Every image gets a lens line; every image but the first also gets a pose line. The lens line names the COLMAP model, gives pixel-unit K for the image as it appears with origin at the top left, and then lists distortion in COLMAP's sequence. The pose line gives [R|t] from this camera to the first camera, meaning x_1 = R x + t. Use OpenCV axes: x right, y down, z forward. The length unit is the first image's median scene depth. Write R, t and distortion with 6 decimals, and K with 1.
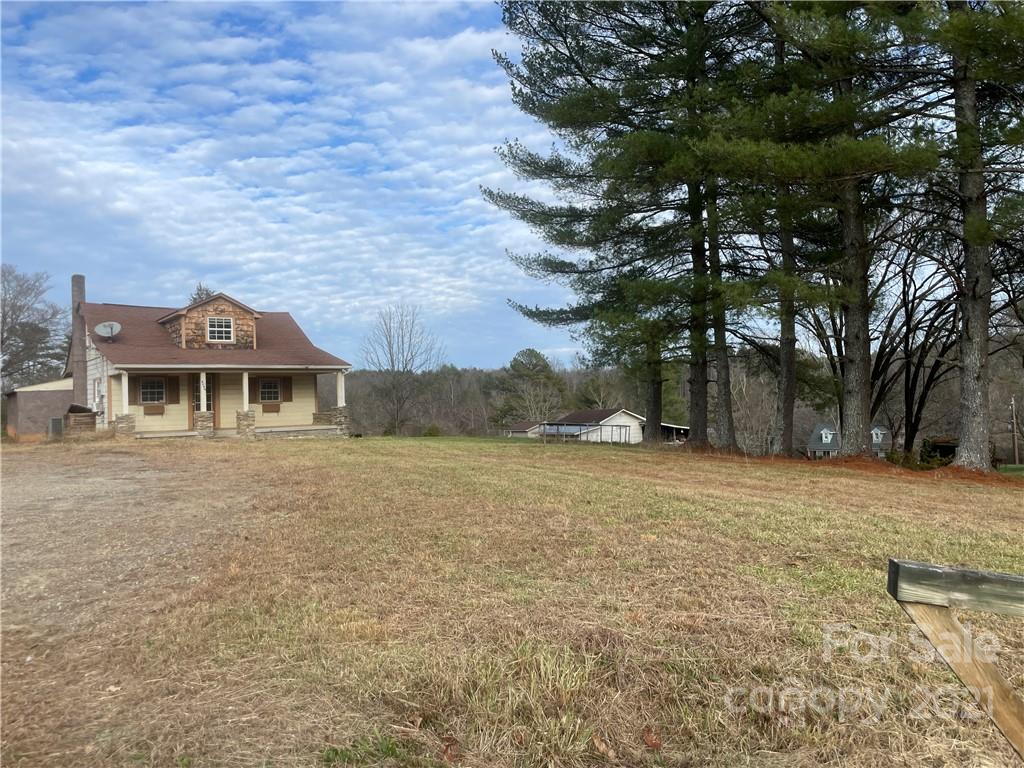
lens RADIAL K [[776.8, 0, 517.2], [0, 776.8, 385.0], [0, 0, 1]] dist [0.075000, -0.097029]
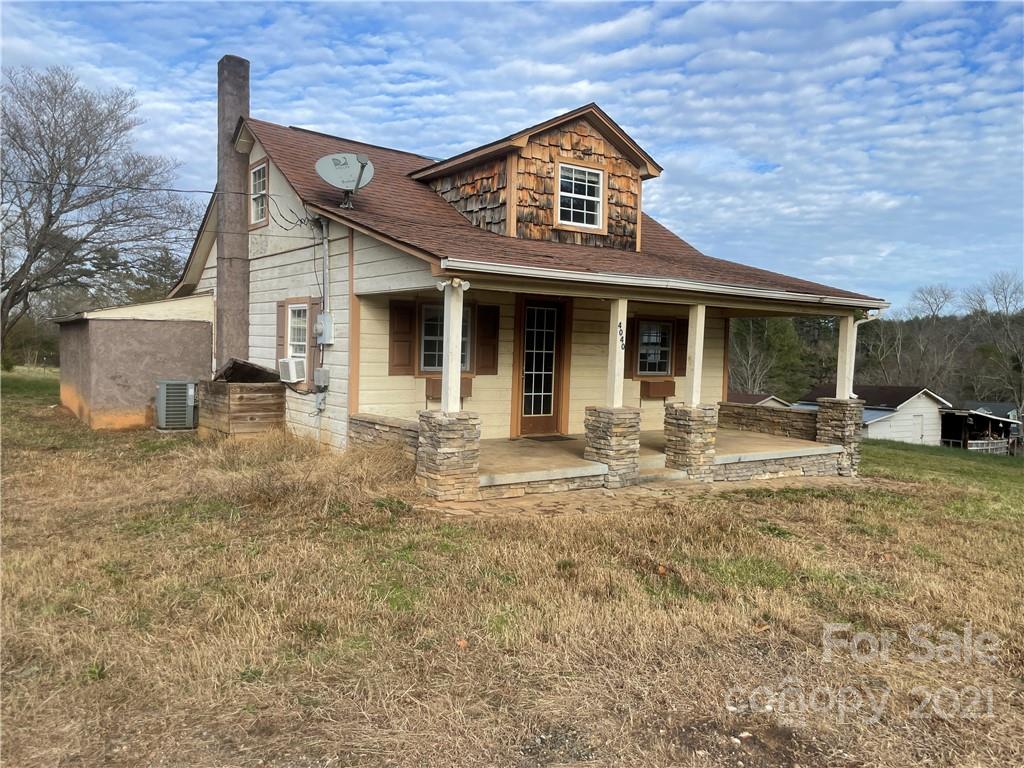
lens RADIAL K [[776.8, 0, 500.4], [0, 776.8, 384.5], [0, 0, 1]] dist [0.075000, -0.097029]
pose [[0.997704, 0.059493, -0.032368, -0.397697], [-0.057048, 0.995785, 0.071820, 0.000205], [0.036504, -0.069809, 0.996892, 0.577184]]
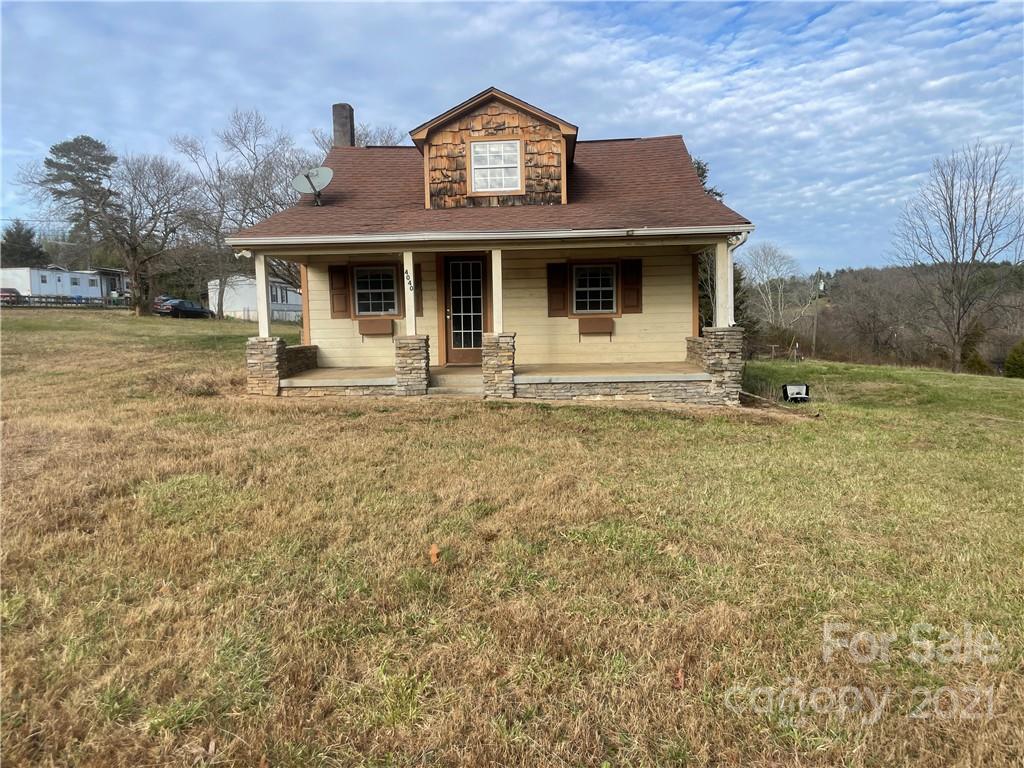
lens RADIAL K [[776.8, 0, 504.8], [0, 776.8, 392.2], [0, 0, 1]] dist [0.075000, -0.097029]
pose [[0.767375, 0.079540, -0.636246, -0.047270], [0.012358, 0.990257, 0.138702, 0.002322], [0.641080, -0.114299, 0.758915, 0.605236]]
